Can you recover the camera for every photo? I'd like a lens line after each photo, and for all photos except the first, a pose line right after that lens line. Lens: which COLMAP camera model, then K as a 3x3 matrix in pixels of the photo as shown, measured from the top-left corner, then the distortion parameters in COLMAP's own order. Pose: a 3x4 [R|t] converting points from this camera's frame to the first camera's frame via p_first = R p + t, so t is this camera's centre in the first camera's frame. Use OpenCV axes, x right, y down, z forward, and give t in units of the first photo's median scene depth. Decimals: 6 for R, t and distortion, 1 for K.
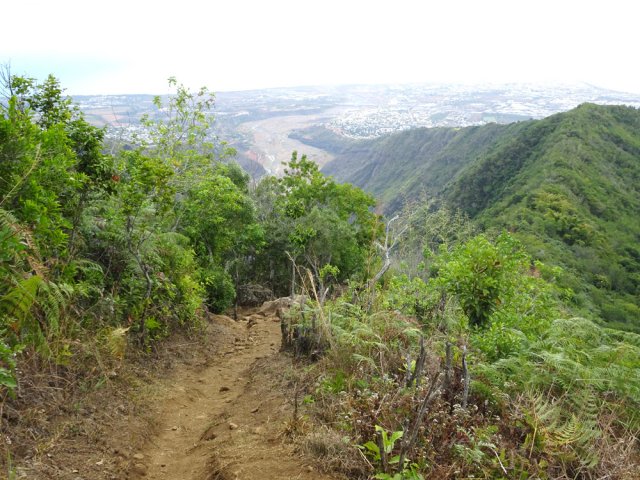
lens RADIAL K [[1062.3, 0, 320.1], [0, 1062.3, 240.1], [0, 0, 1]] dist [-0.033693, 0.000000]
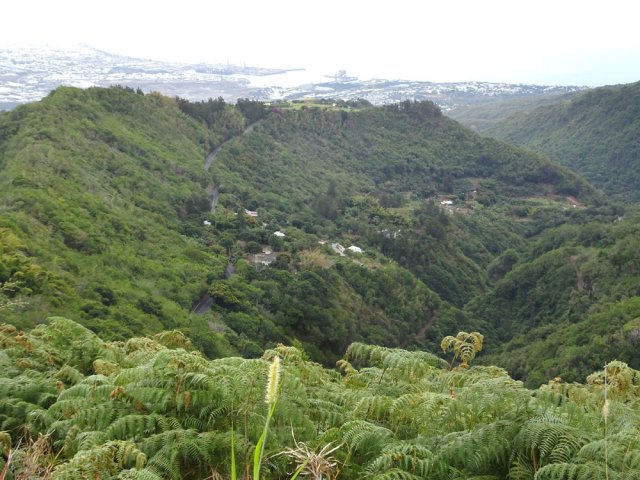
lens RADIAL K [[1062.3, 0, 320.0], [0, 1062.3, 239.5], [0, 0, 1]] dist [-0.033693, 0.000000]
pose [[0.777398, -0.129286, 0.615579, -0.053442], [0.151125, 0.988373, 0.016729, -0.017357], [-0.610584, 0.080024, 0.787898, 0.354637]]
